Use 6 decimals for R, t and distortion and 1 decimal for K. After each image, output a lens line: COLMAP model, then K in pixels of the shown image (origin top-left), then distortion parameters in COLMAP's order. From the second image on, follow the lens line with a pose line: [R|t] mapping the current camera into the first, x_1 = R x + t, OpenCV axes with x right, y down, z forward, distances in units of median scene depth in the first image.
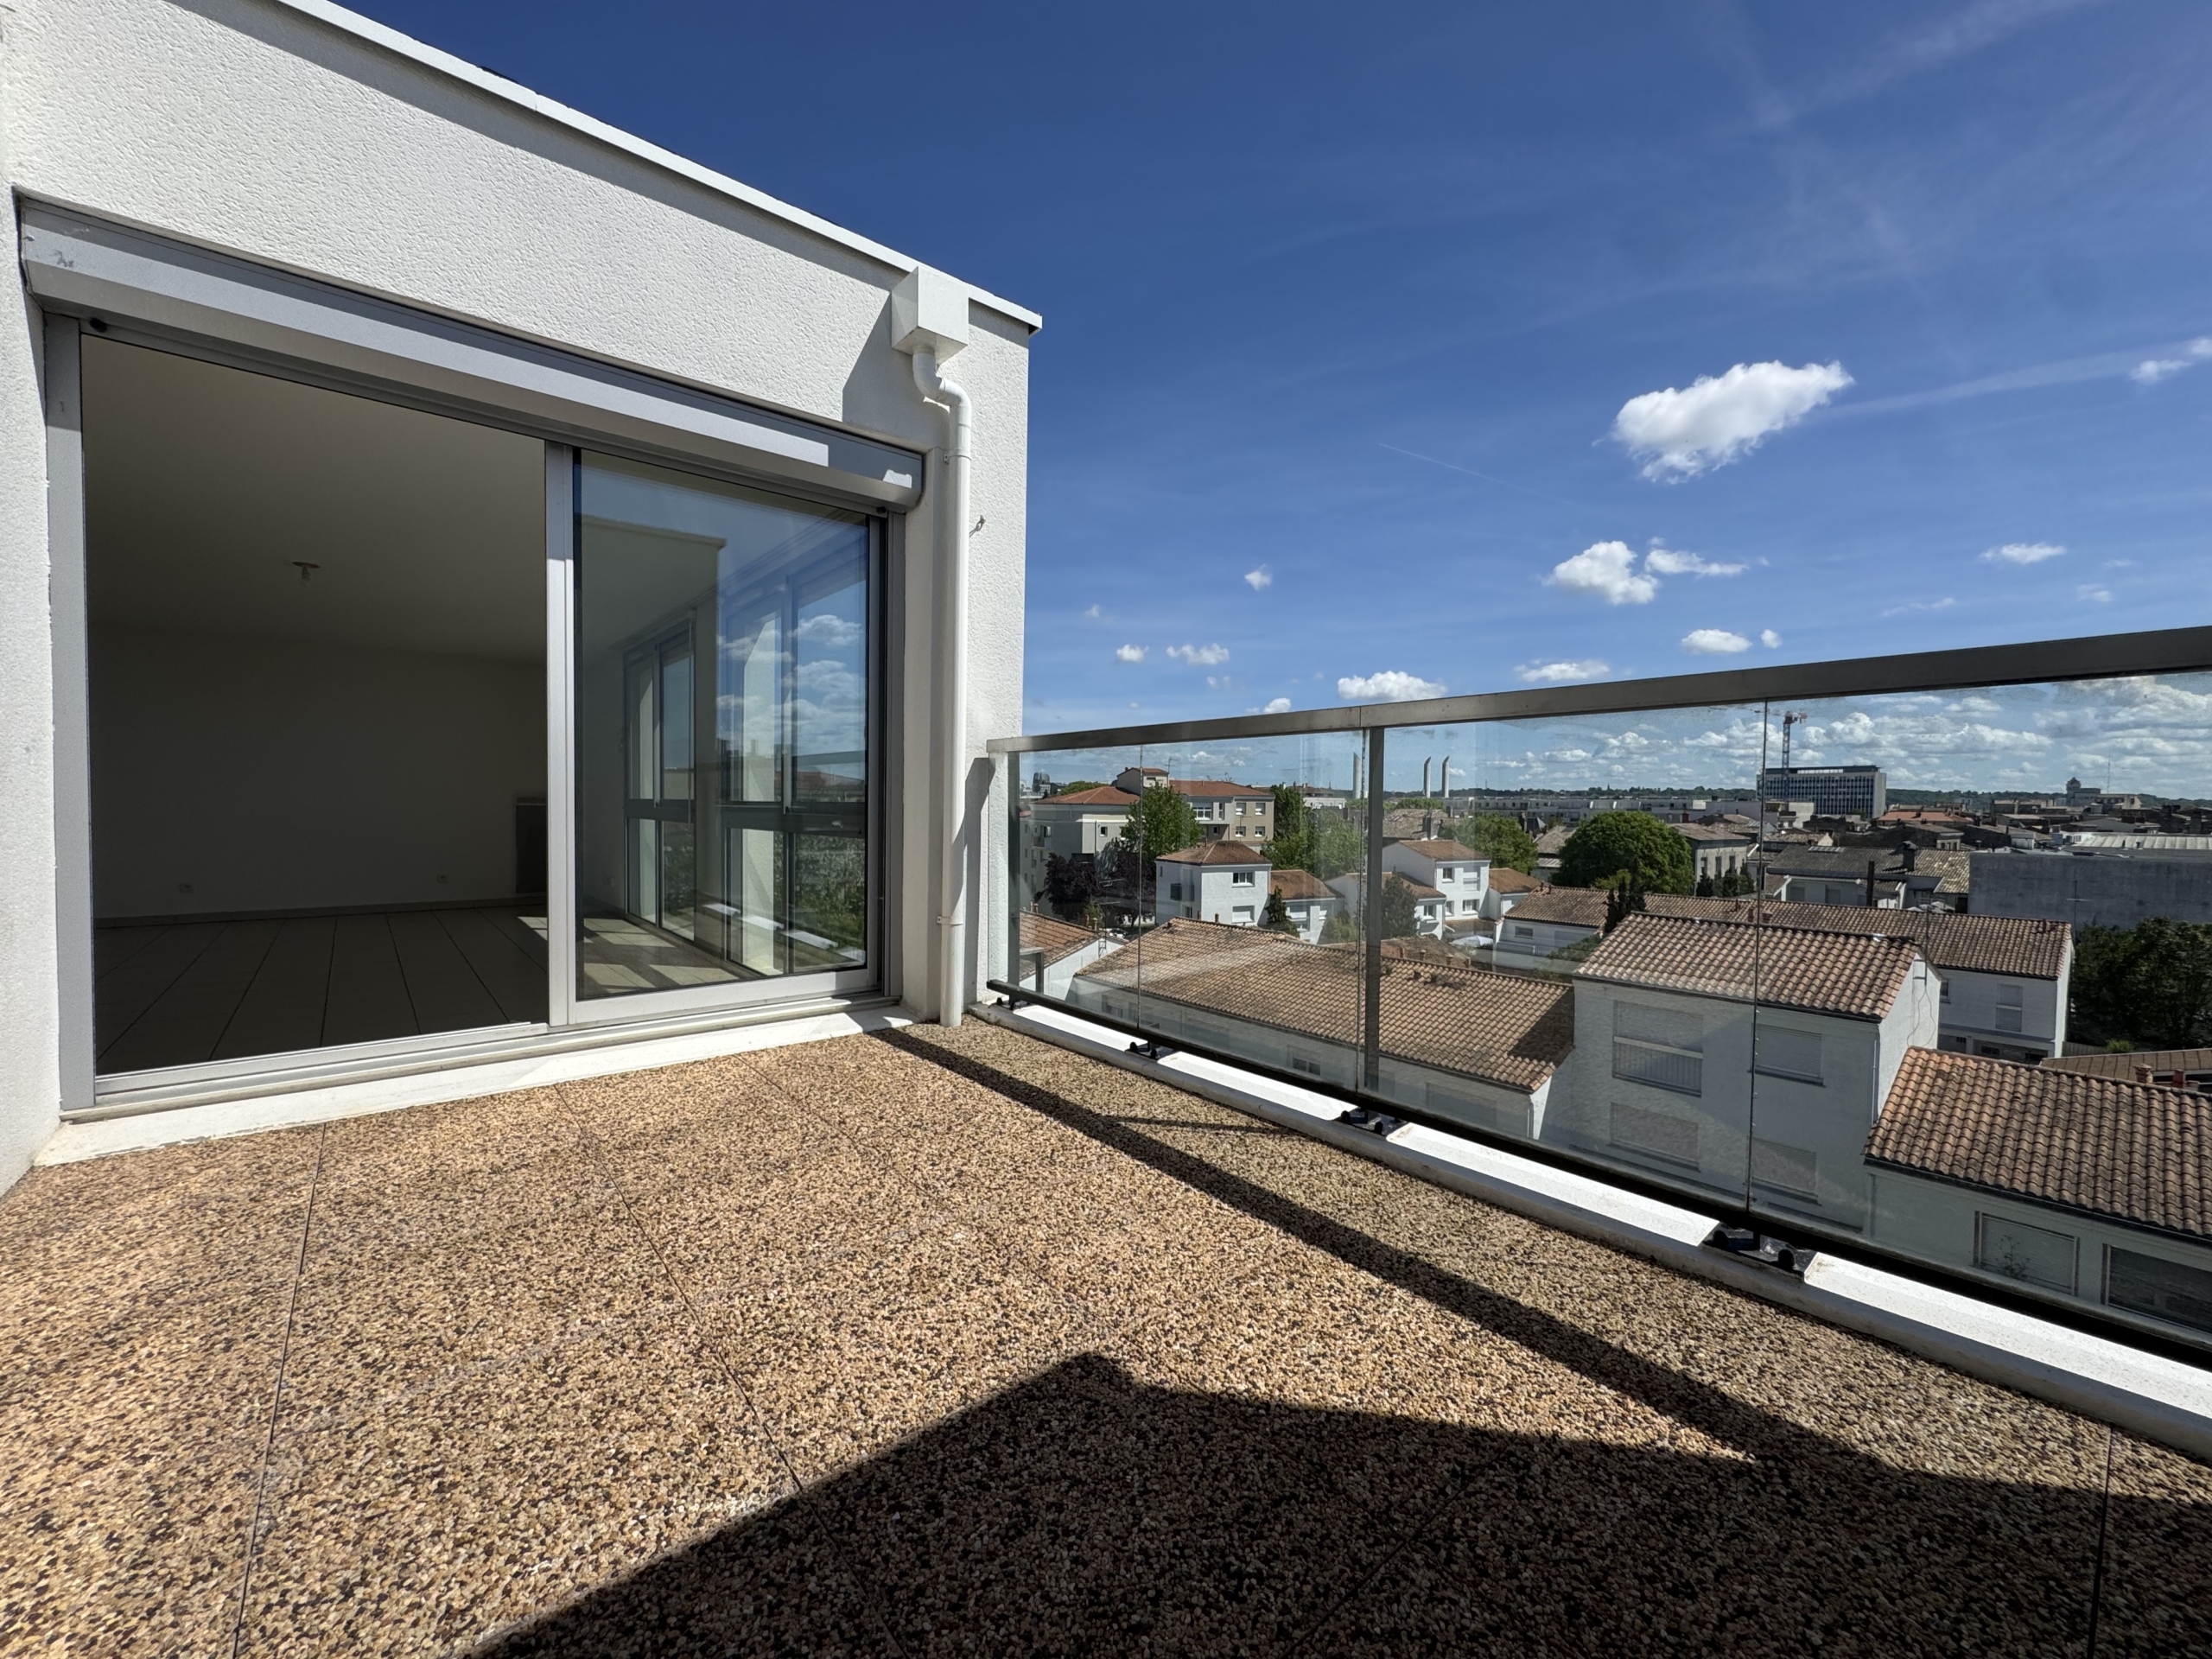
lens RADIAL K [[884.9, 0, 1106.0], [0, 884.9, 829.5], [0, 0, 1]] dist [-0.004223, -0.000242]
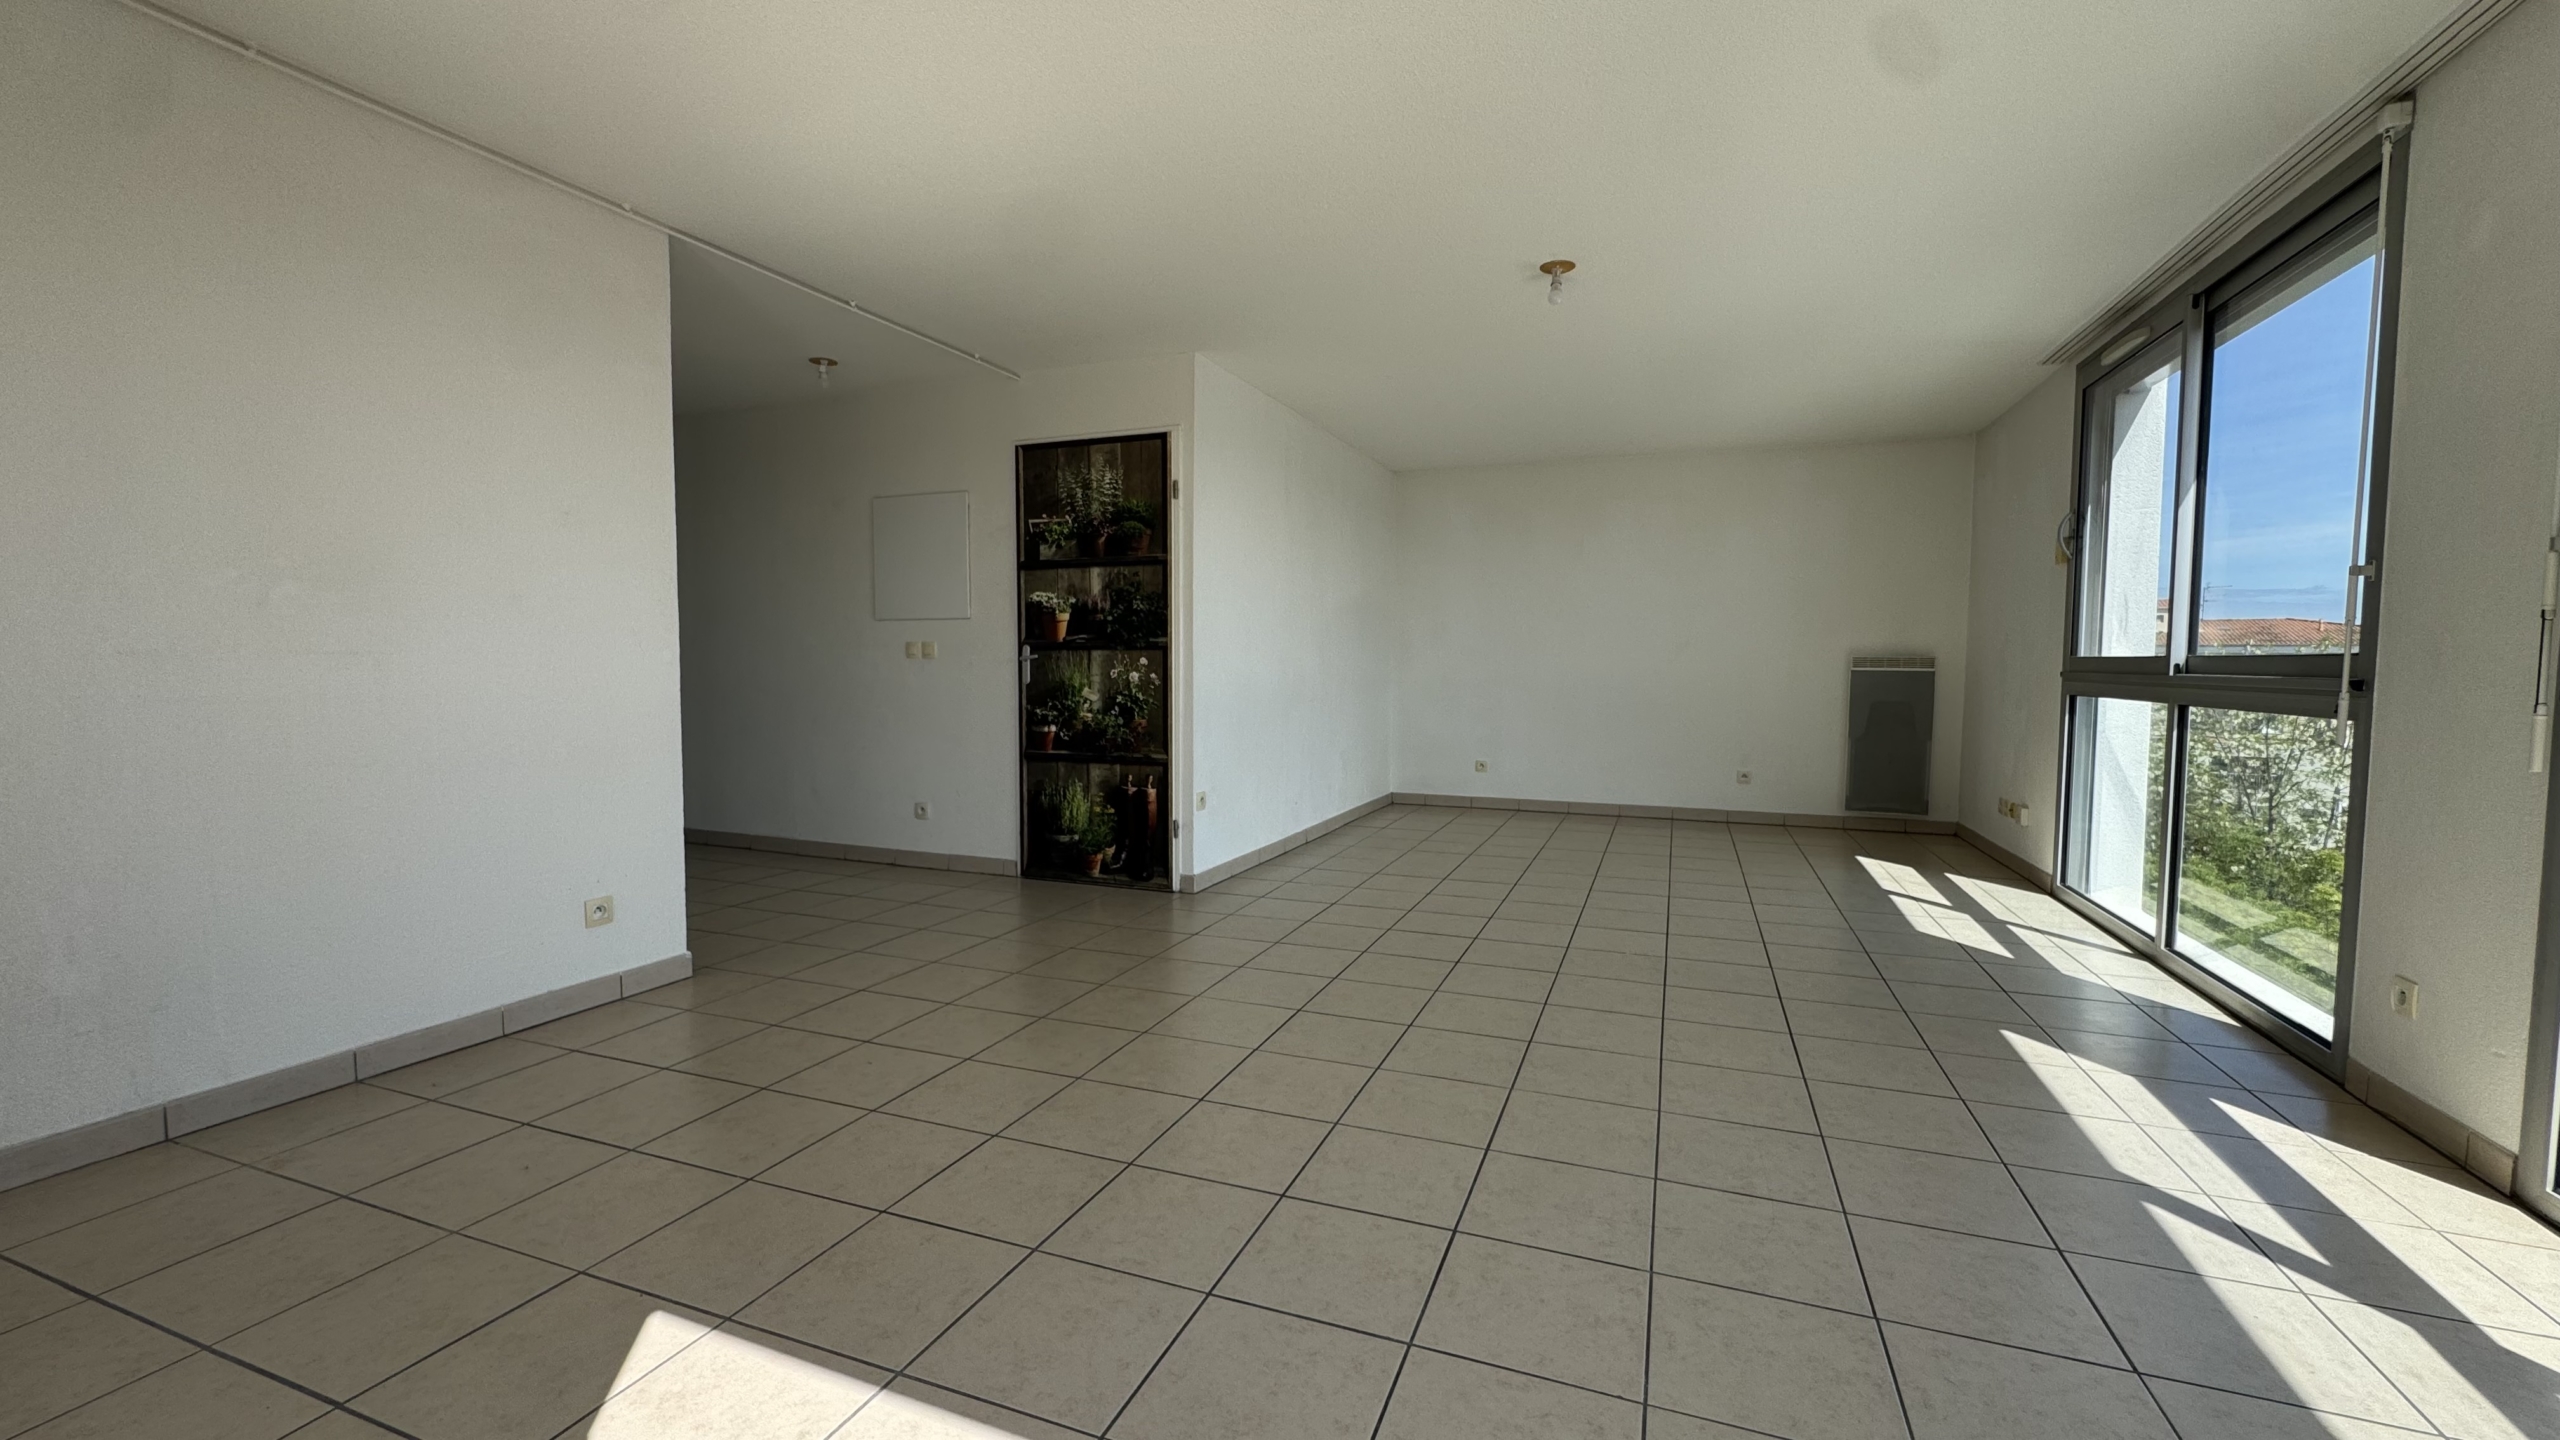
lens RADIAL K [[1027.2, 0, 1280.0], [0, 1027.2, 720.0], [0, 0, 1]] dist [-0.002198, -0.000183]
pose [[0.475327, 0.041875, -0.878812, -0.040818], [-0.024392, 0.999110, 0.034414, -0.001381], [0.879471, 0.005078, 0.475926, 0.055401]]
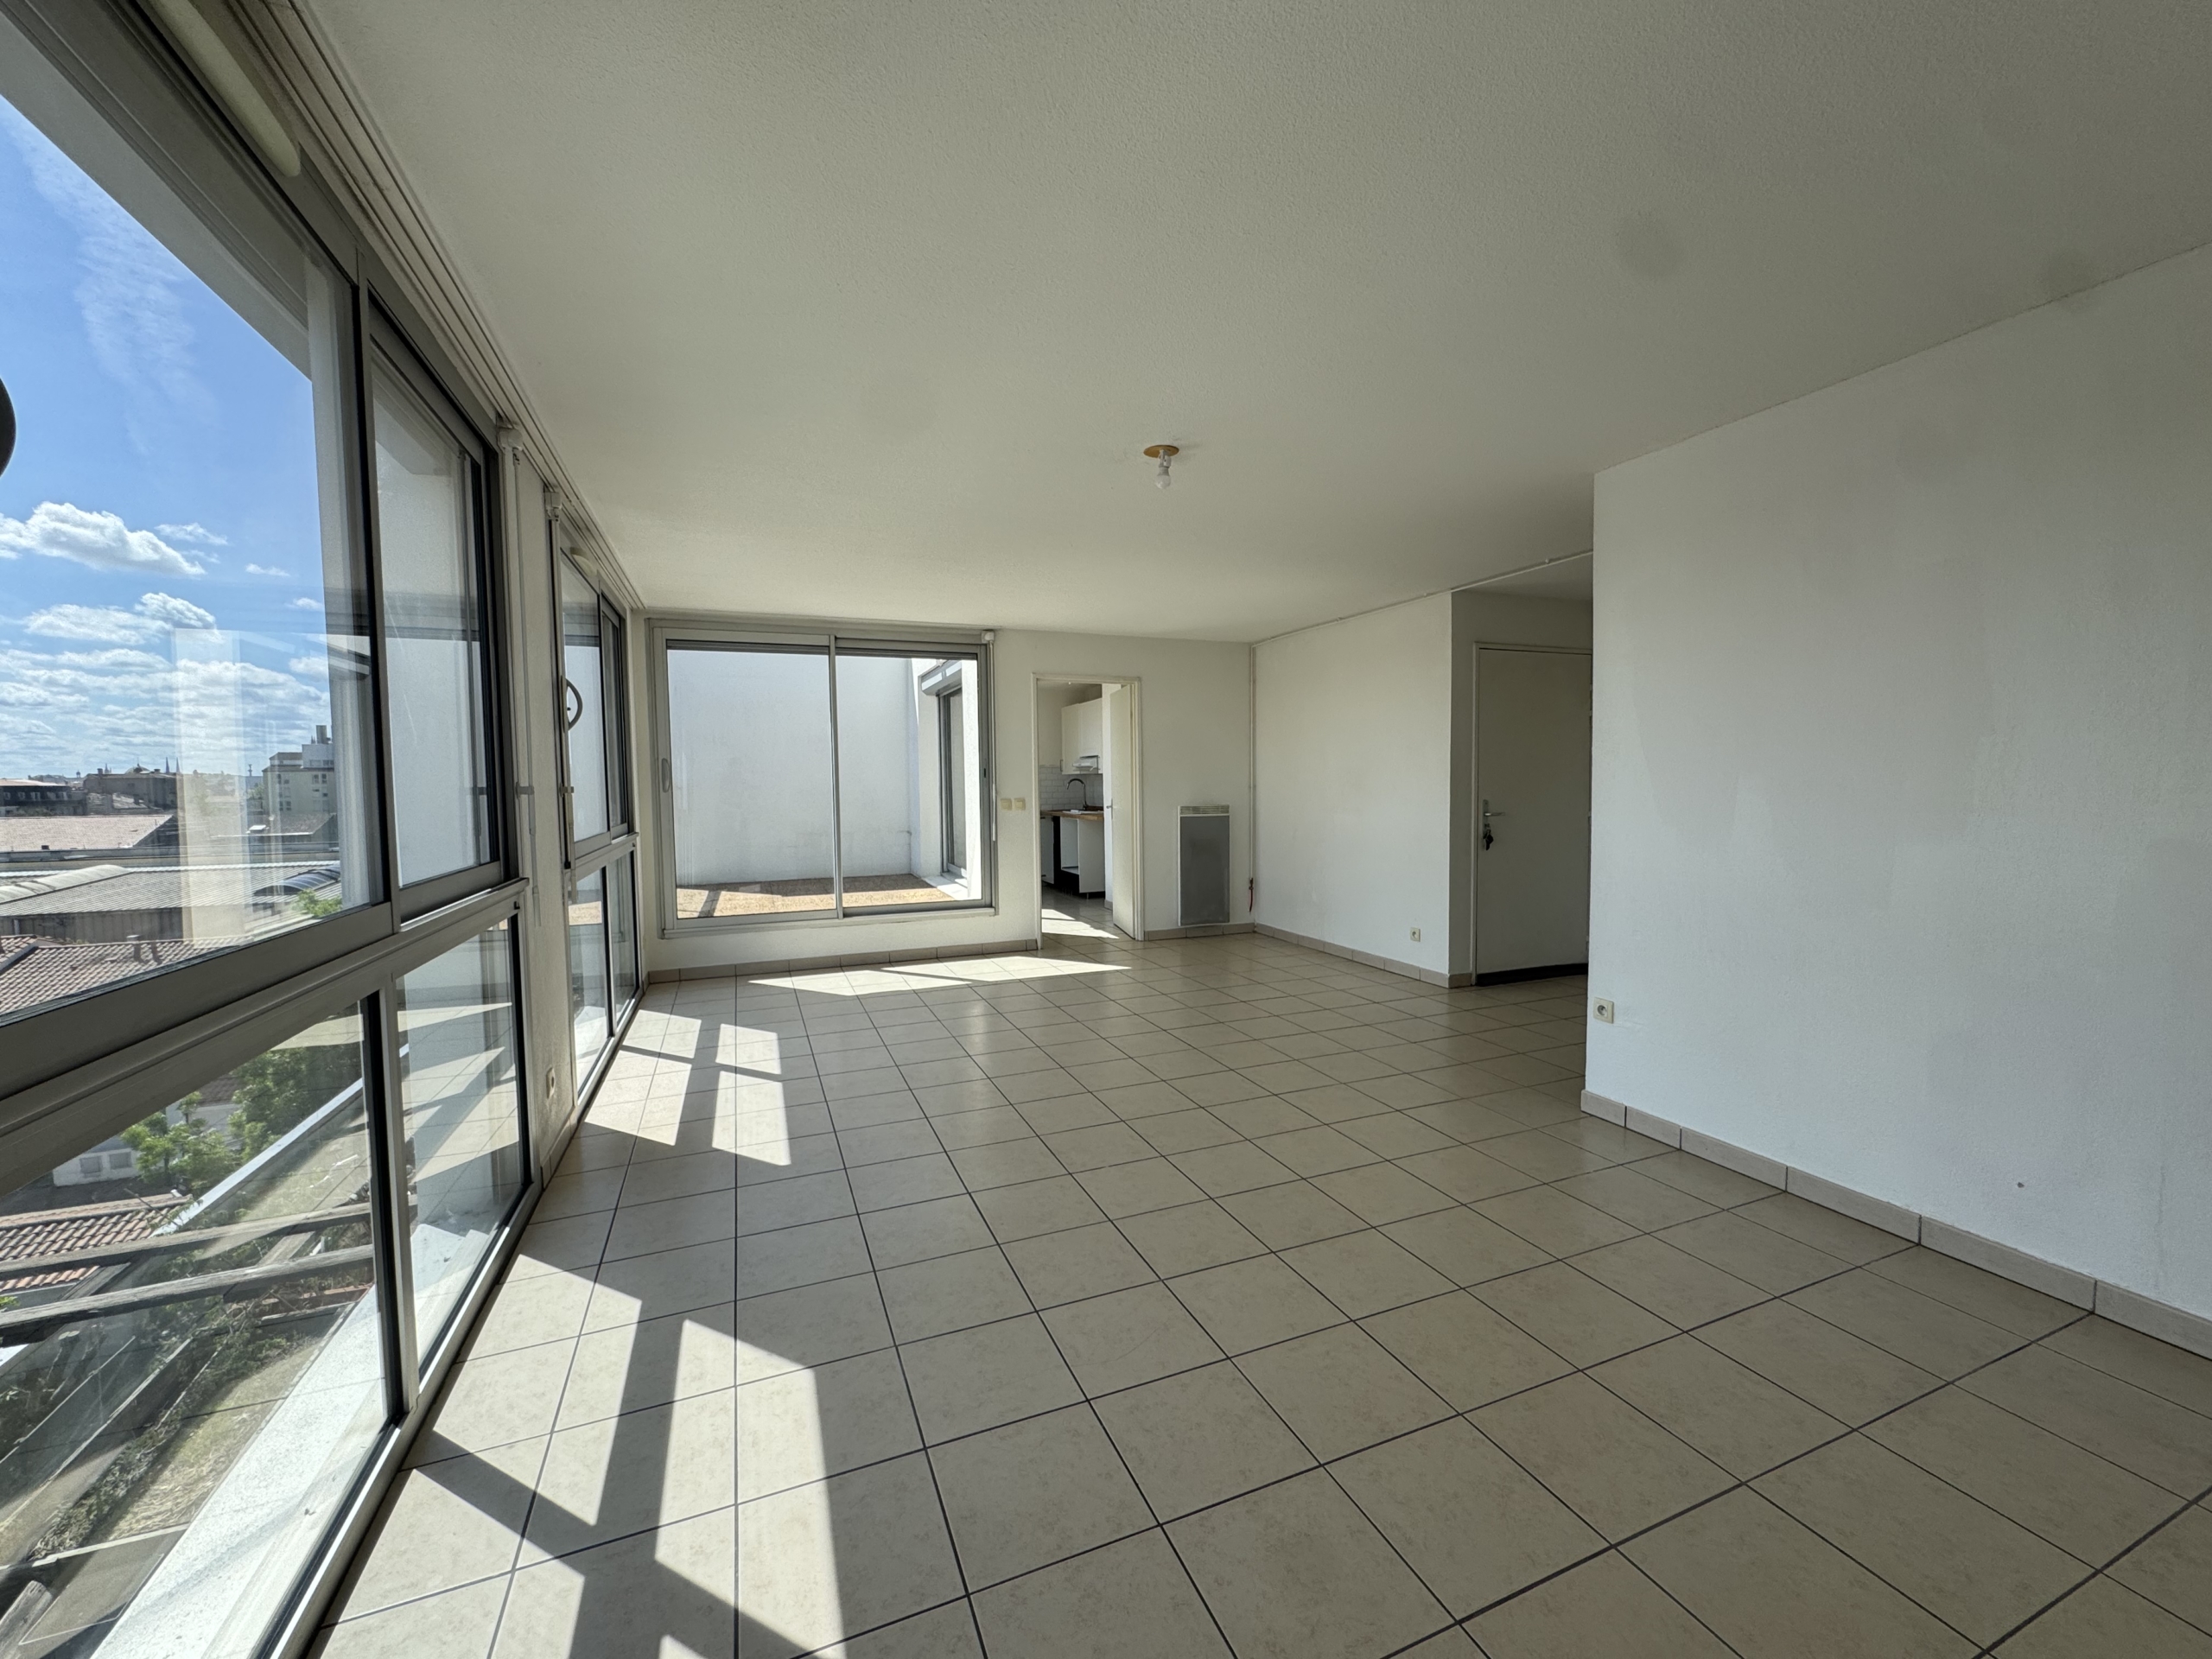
lens RADIAL K [[885.9, 0, 1106.0], [0, 885.9, 829.5], [0, 0, 1]] dist [0.000329, 0.000000]
pose [[-0.952570, -0.015671, 0.303915, -0.115654], [0.011147, 0.996206, 0.086308, -0.010926], [-0.304115, 0.085602, -0.948782, 0.175034]]
